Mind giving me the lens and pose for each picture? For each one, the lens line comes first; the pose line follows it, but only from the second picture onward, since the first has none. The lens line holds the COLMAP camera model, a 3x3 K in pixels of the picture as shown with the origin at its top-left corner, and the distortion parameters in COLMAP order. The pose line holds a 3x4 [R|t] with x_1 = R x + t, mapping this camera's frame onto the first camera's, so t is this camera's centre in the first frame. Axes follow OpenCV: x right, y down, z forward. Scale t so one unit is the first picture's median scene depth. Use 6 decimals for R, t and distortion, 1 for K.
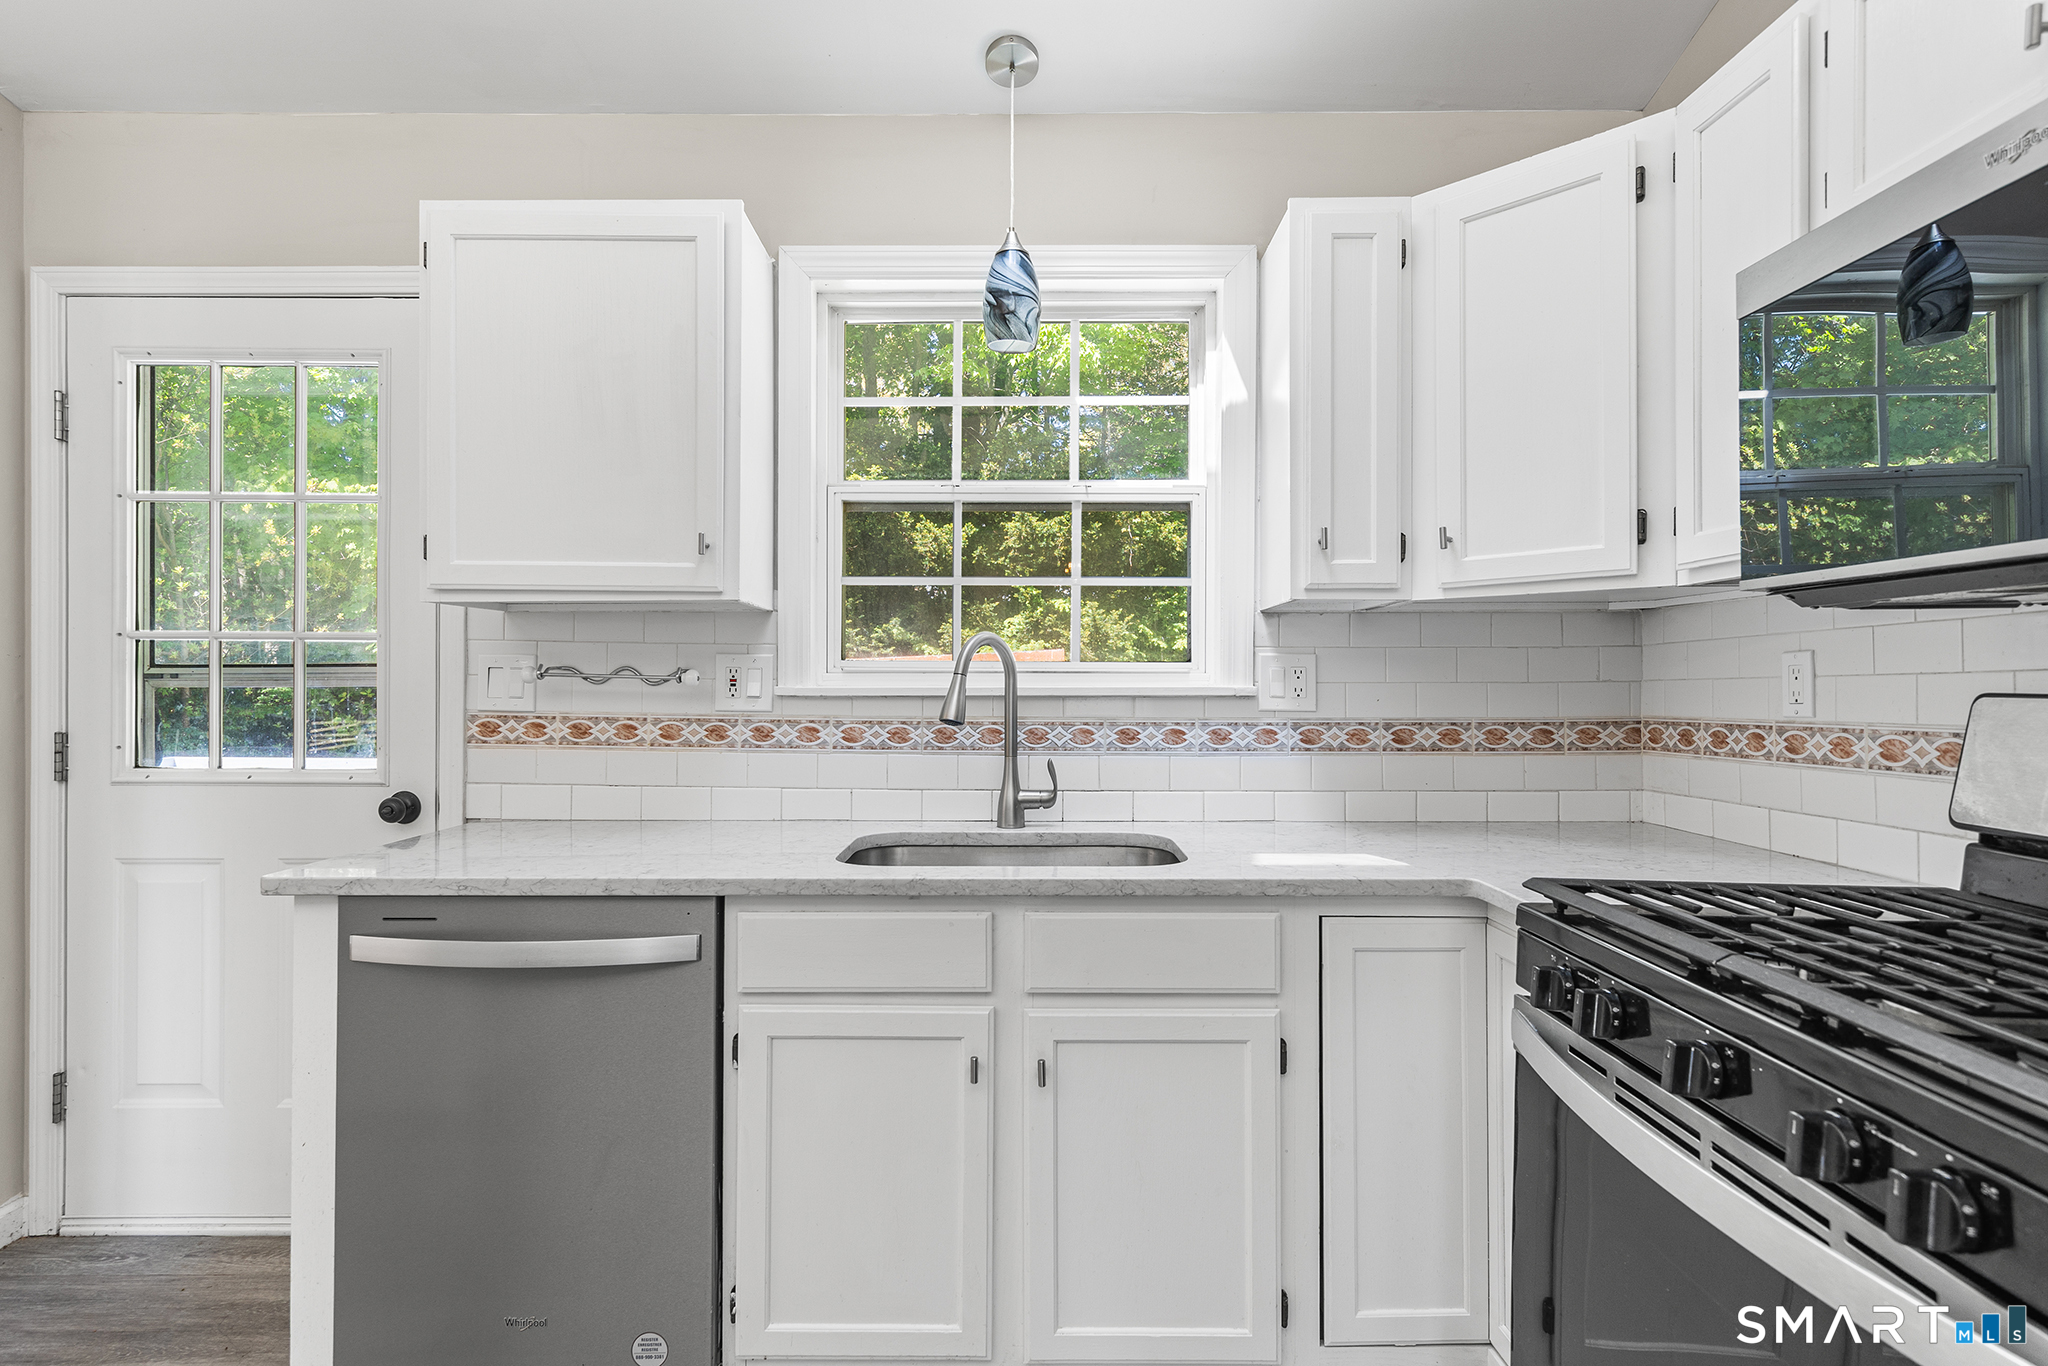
lens RADIAL K [[1018.8, 0, 1024.0], [0, 1018.8, 683.0], [0, 0, 1]] dist [0.003254, 0.000051]
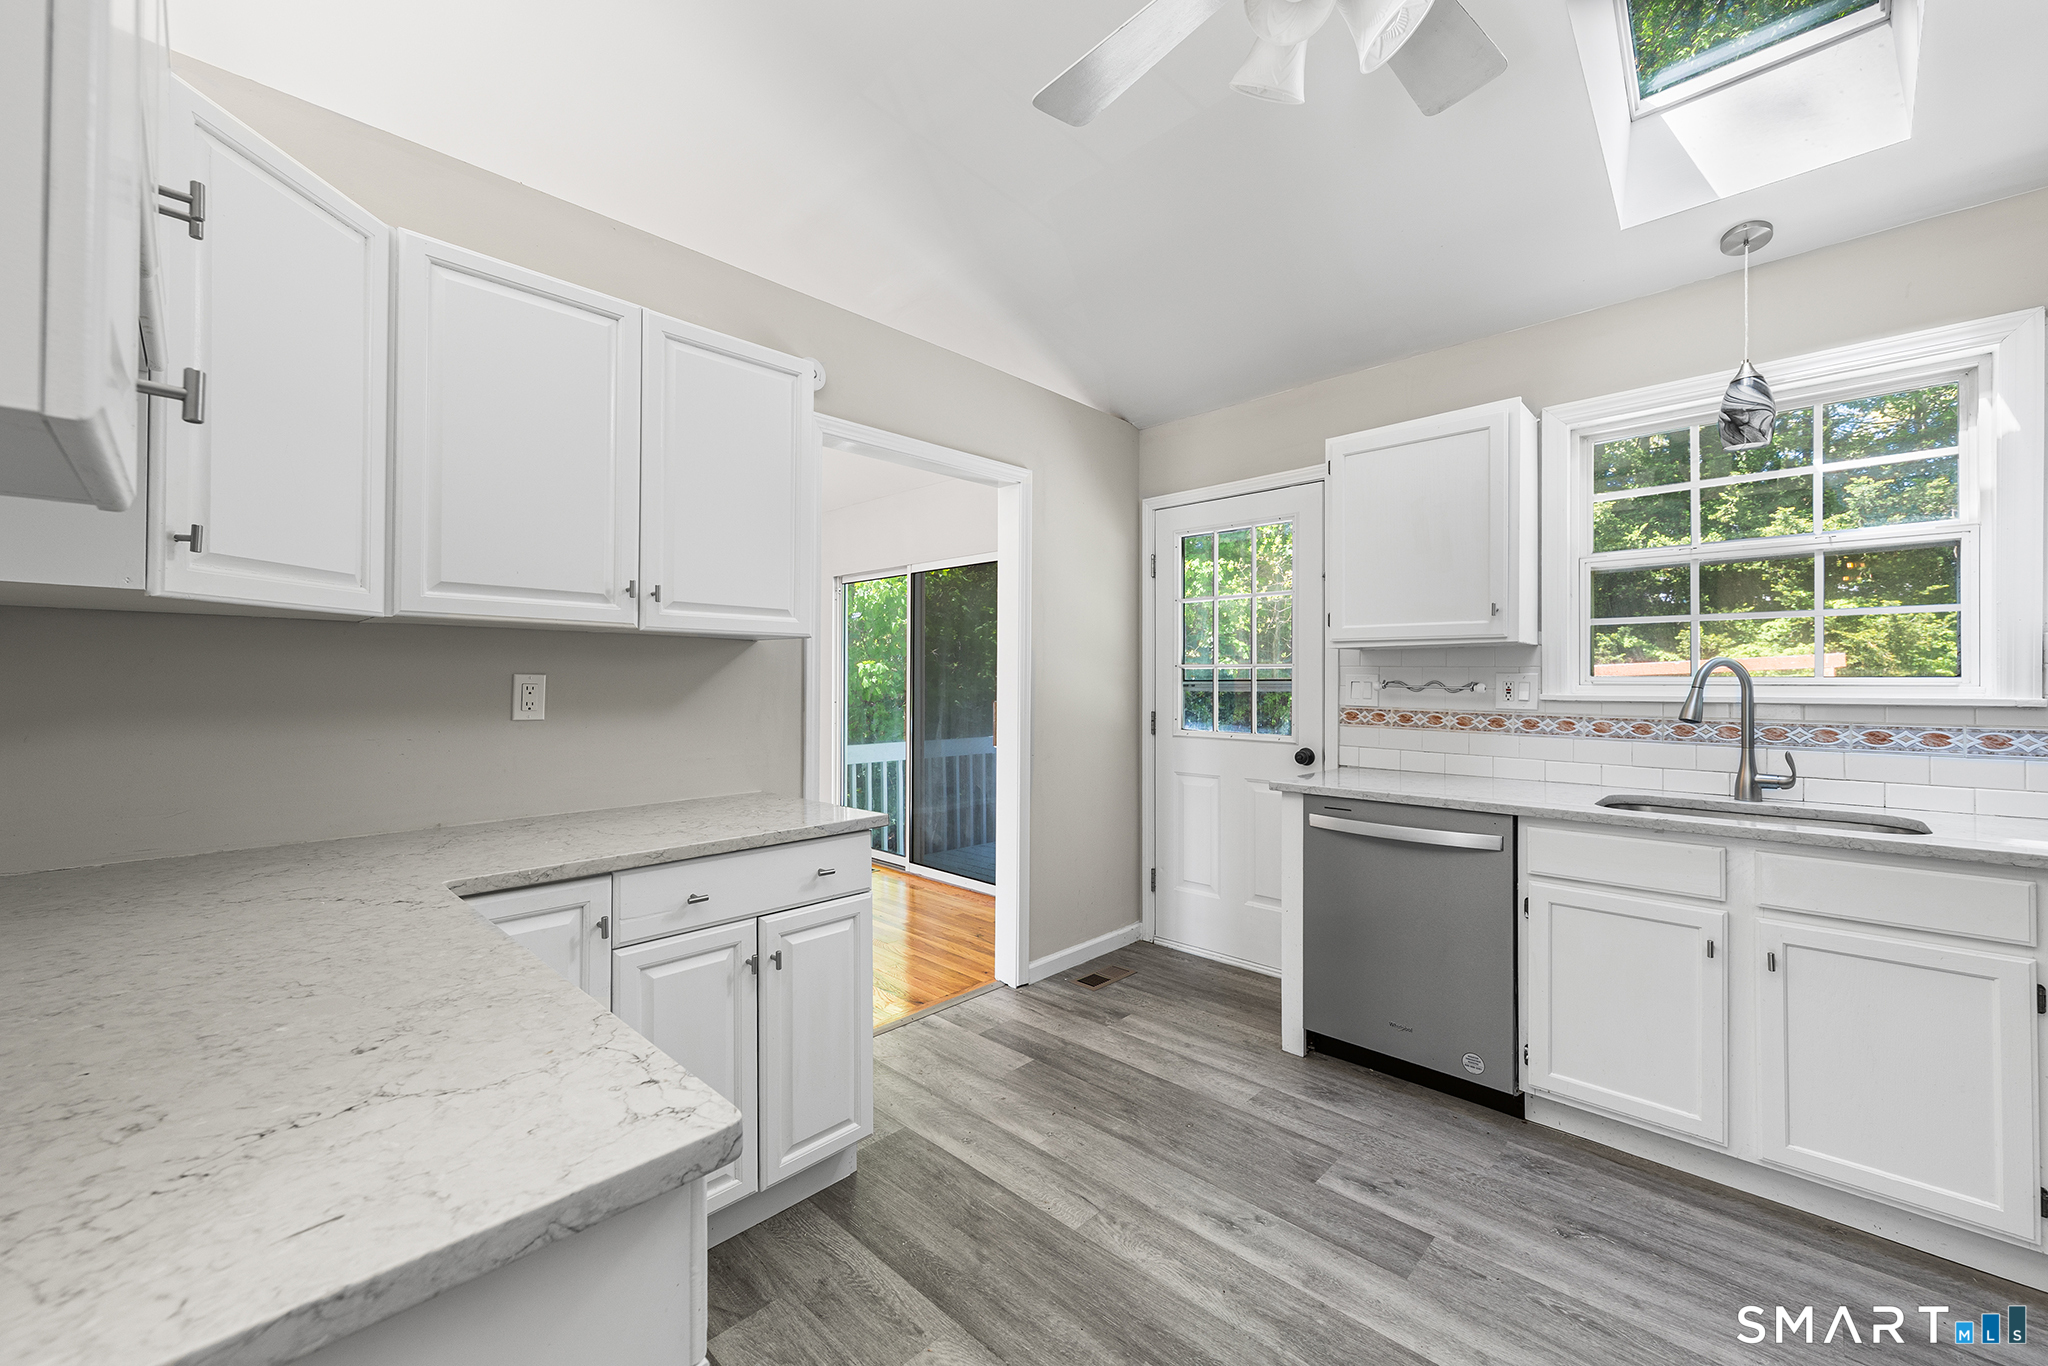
lens RADIAL K [[795.6, 0, 1020.1], [0, 795.6, 675.2], [0, 0, 1]] dist [0.004892, -0.000163]
pose [[0.716805, -0.005395, -0.697253, 0.033964], [-0.002543, 0.999943, -0.010351, -0.010829], [0.697269, 0.009193, 0.716750, -0.423289]]
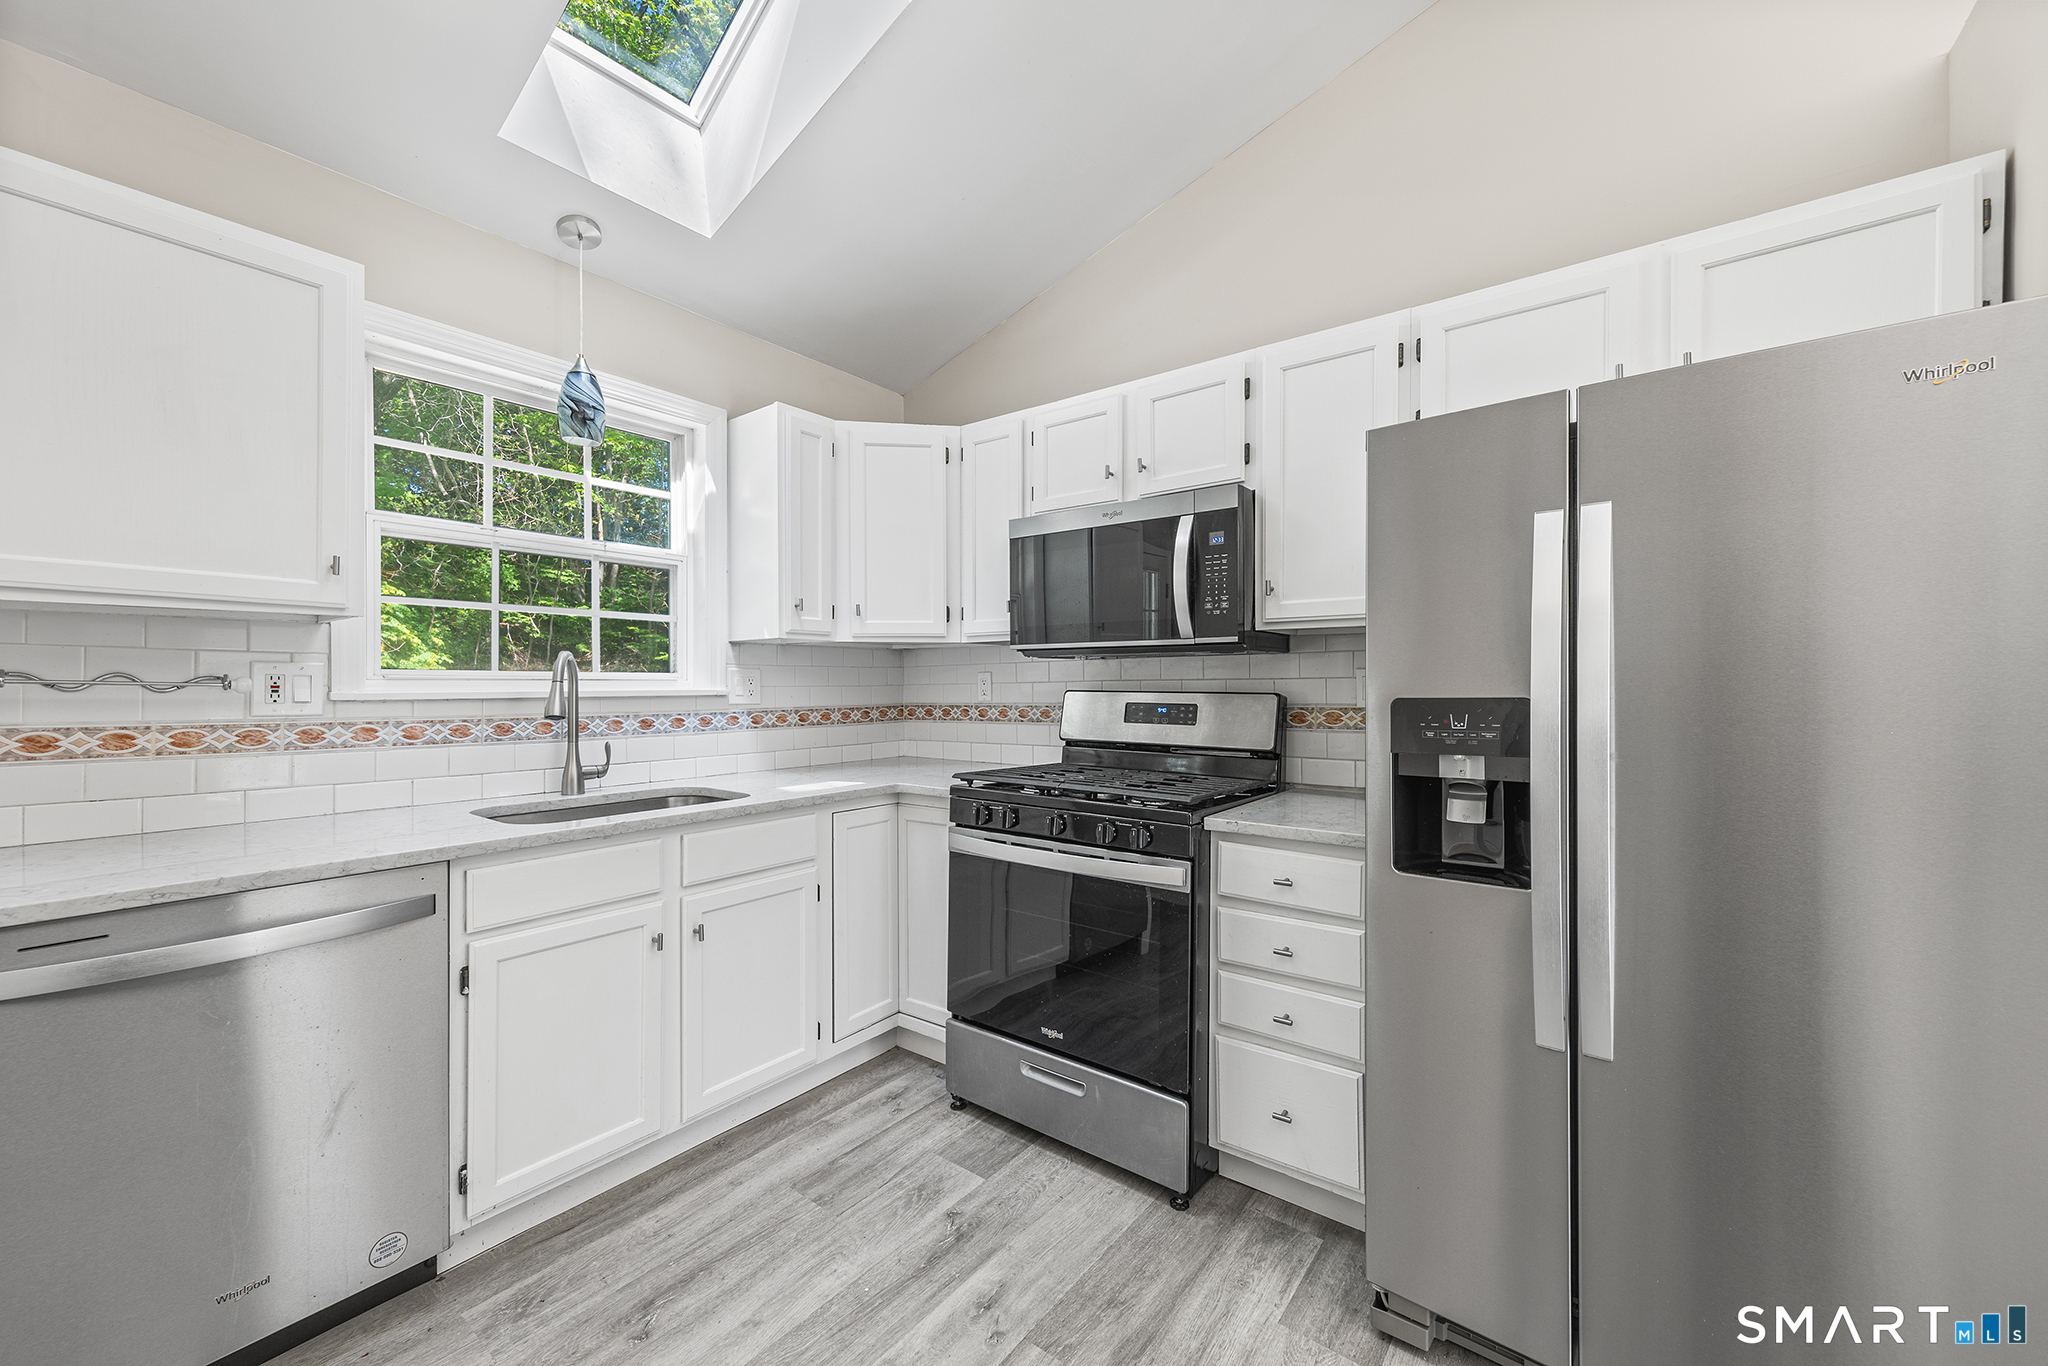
lens RADIAL K [[794.9, 0, 1017.0], [0, 794.9, 686.2], [0, 0, 1]] dist [0.001356, -0.000030]
pose [[0.610824, -0.004229, 0.791755, -0.481077], [0.002014, 0.999991, 0.003788, -0.004908], [-0.791764, -0.000719, 0.610827, -0.110386]]
